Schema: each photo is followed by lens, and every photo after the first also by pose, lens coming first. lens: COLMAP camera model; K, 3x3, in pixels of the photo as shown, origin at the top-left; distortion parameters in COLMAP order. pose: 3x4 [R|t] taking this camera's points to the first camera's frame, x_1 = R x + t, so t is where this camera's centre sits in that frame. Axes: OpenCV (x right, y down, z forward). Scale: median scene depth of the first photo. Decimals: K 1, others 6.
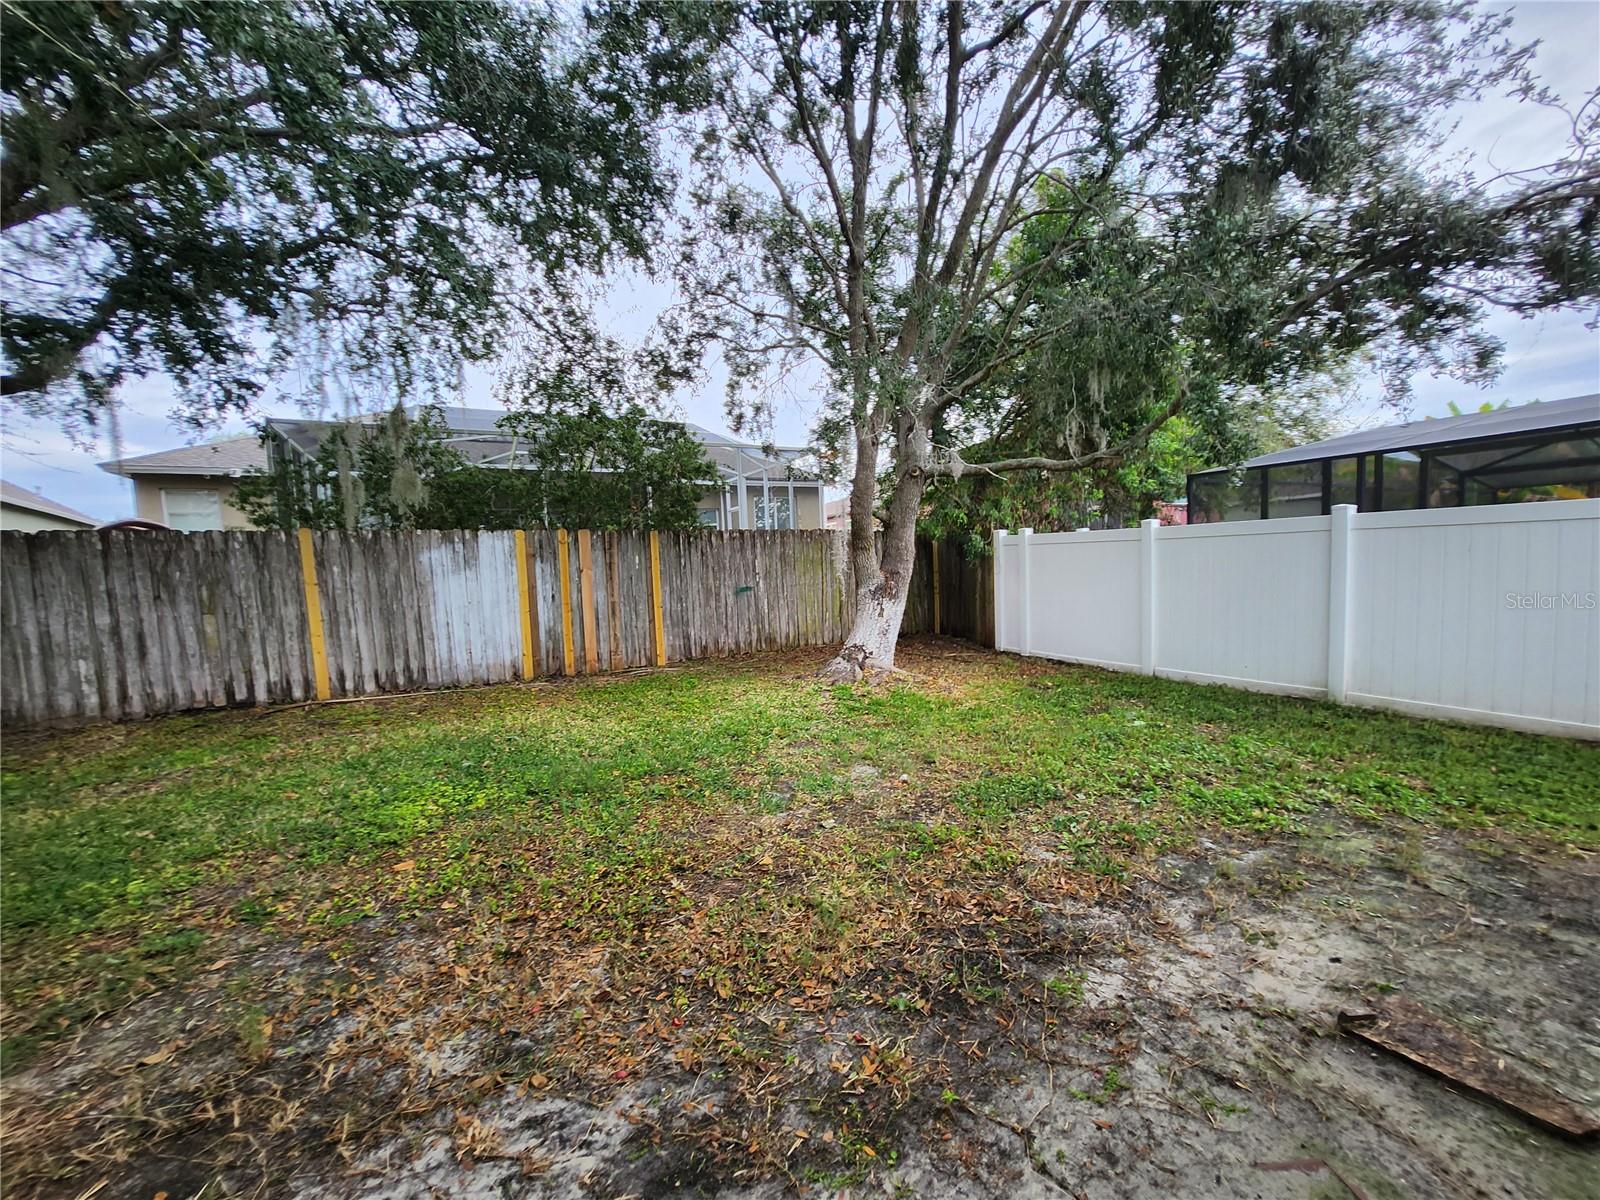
lens RADIAL K [[637.2, 0, 791.5], [0, 637.2, 612.7], [0, 0, 1]] dist [-0.004306, 0.003398]
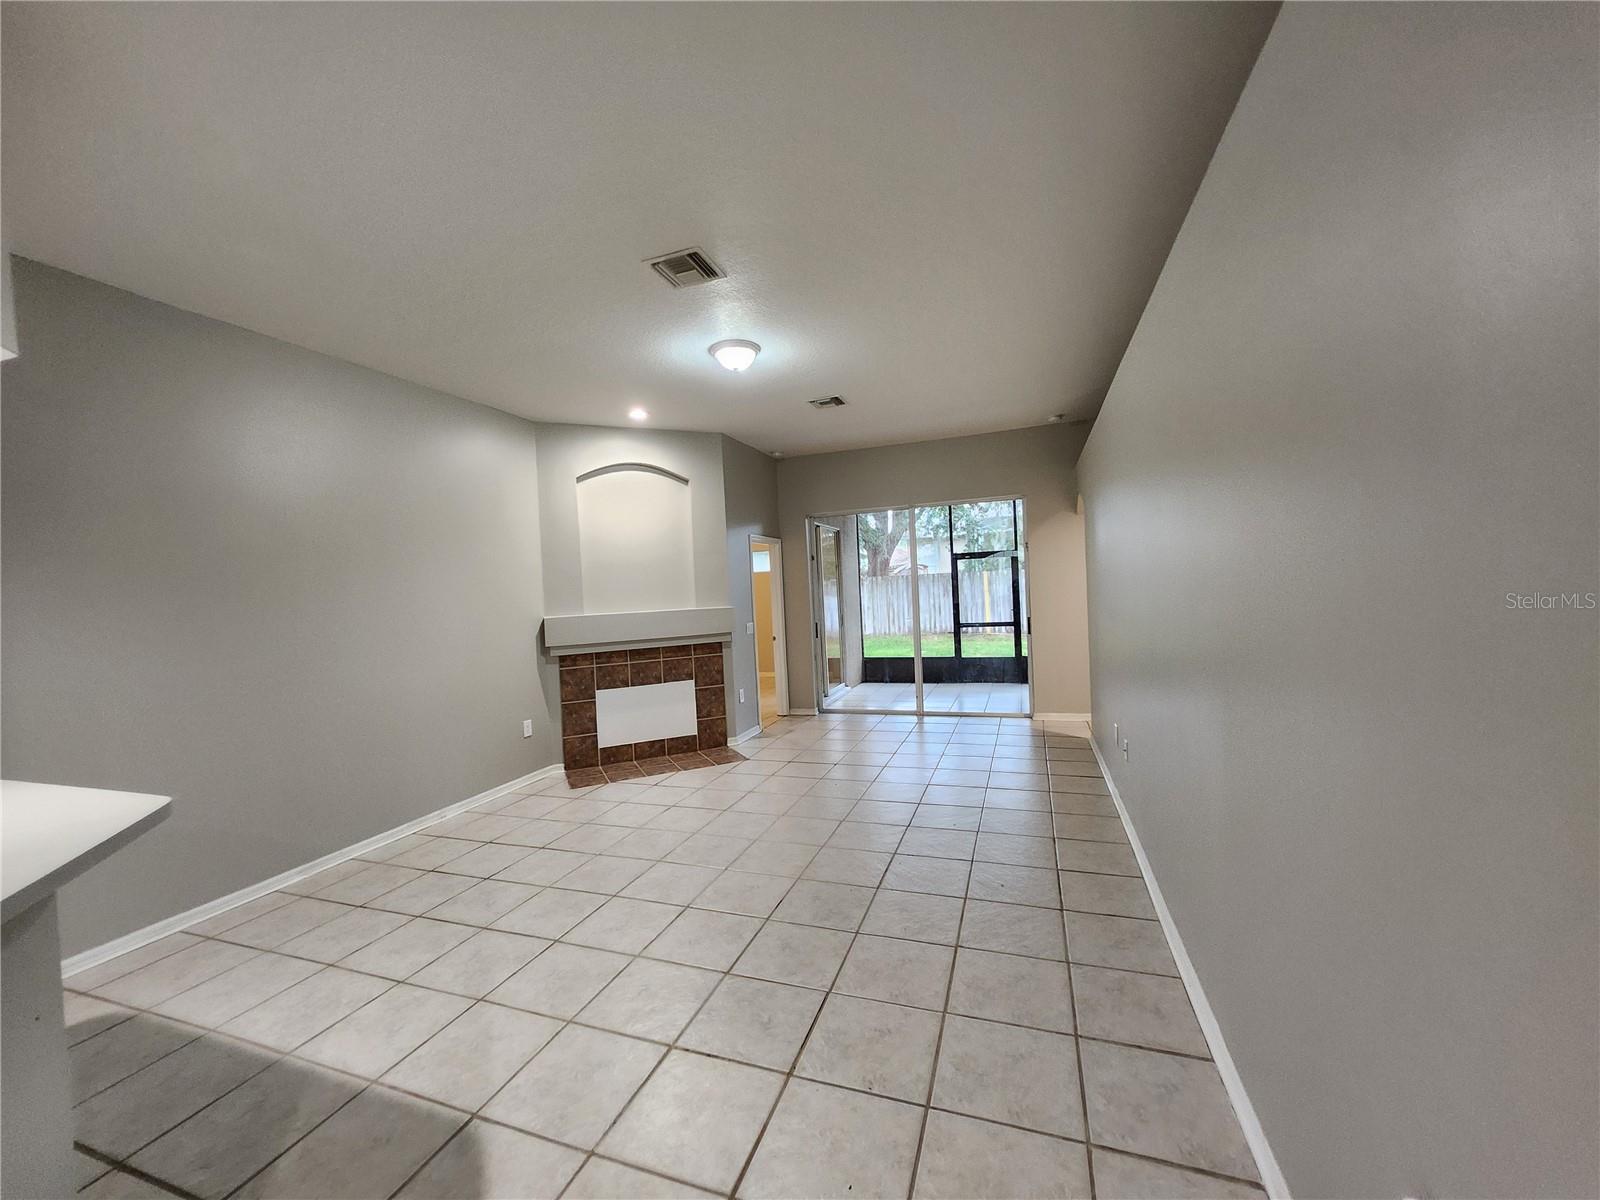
lens RADIAL K [[630.2, 0, 788.1], [0, 630.2, 607.4], [0, 0, 1]] dist [-0.003426, 0.002629]
pose [[0.627359, 0.027557, -0.778242, 0.820897], [-0.038784, 0.999239, 0.004118, 0.049026], [0.777764, 0.027600, 0.627951, -1.361598]]
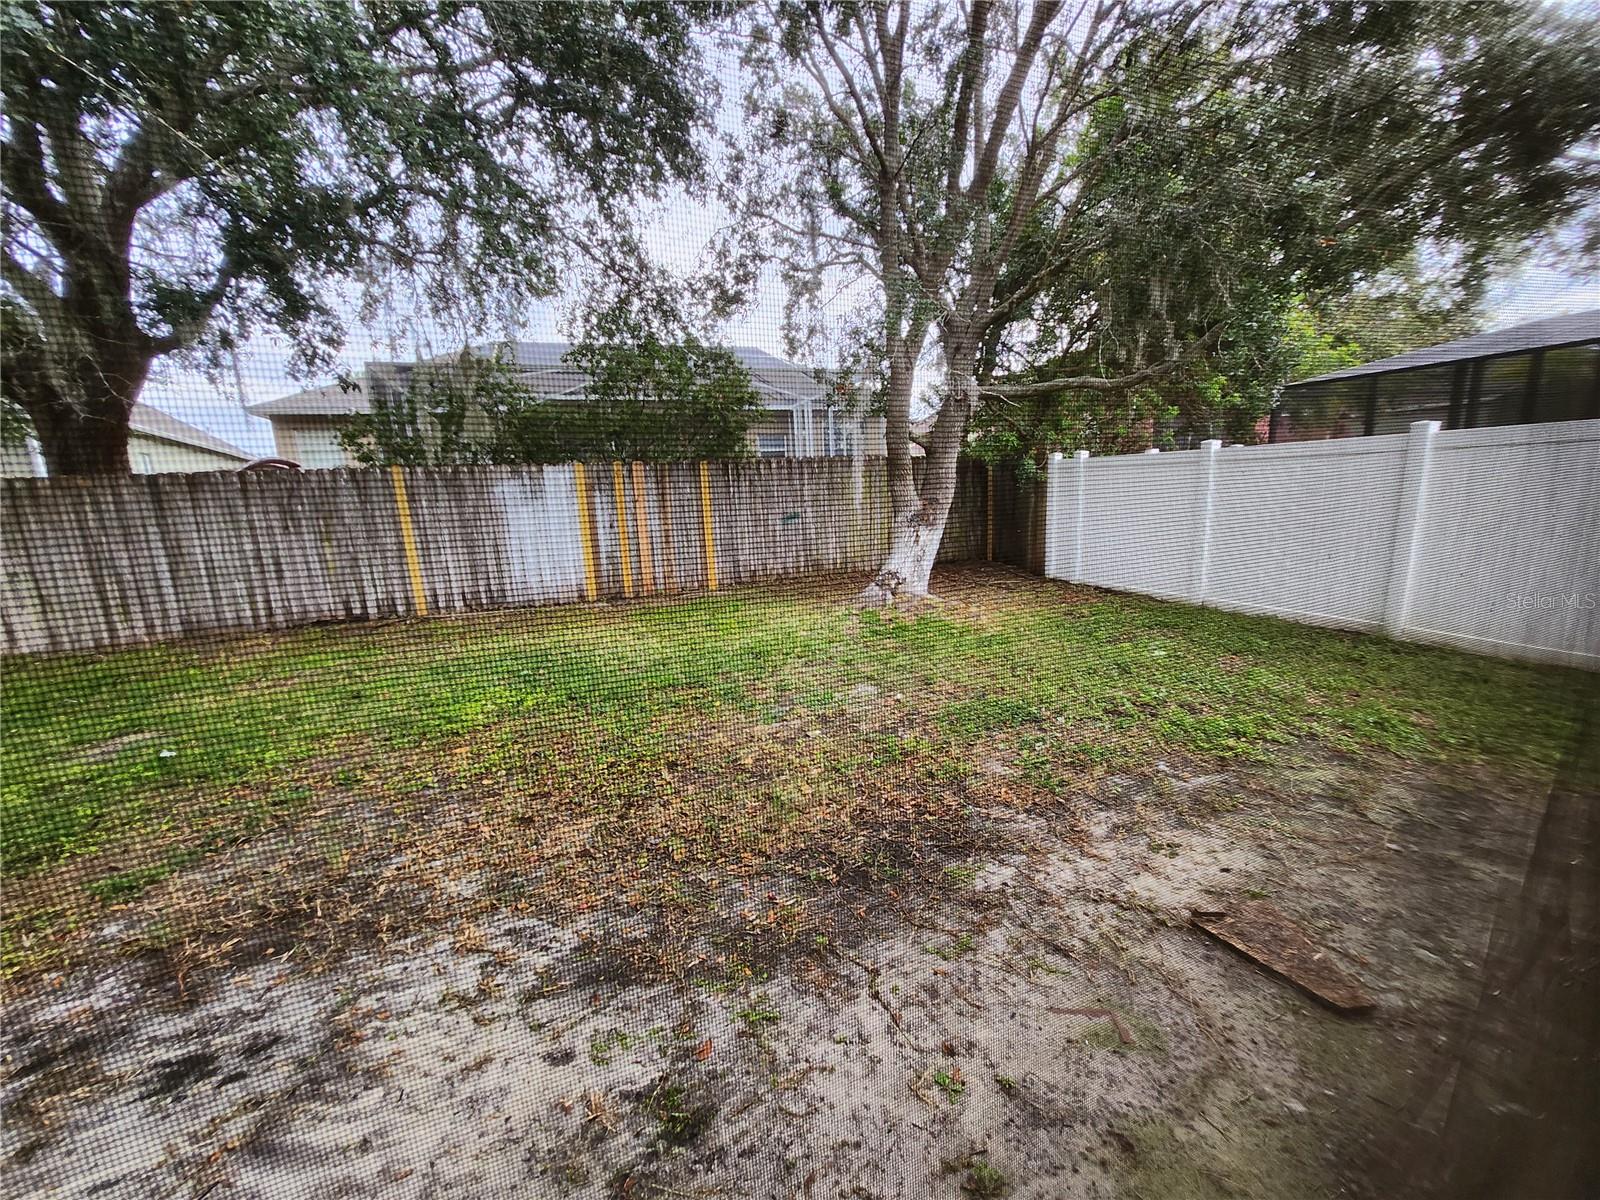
lens RADIAL K [[632.3, 0, 787.3], [0, 632.3, 613.4], [0, 0, 1]] dist [-0.002951, 0.002680]
pose [[0.989741, 0.016737, -0.141889, 0.087832], [0.000485, 0.992715, 0.120485, -0.005747], [0.142872, -0.119318, 0.982523, -0.036569]]
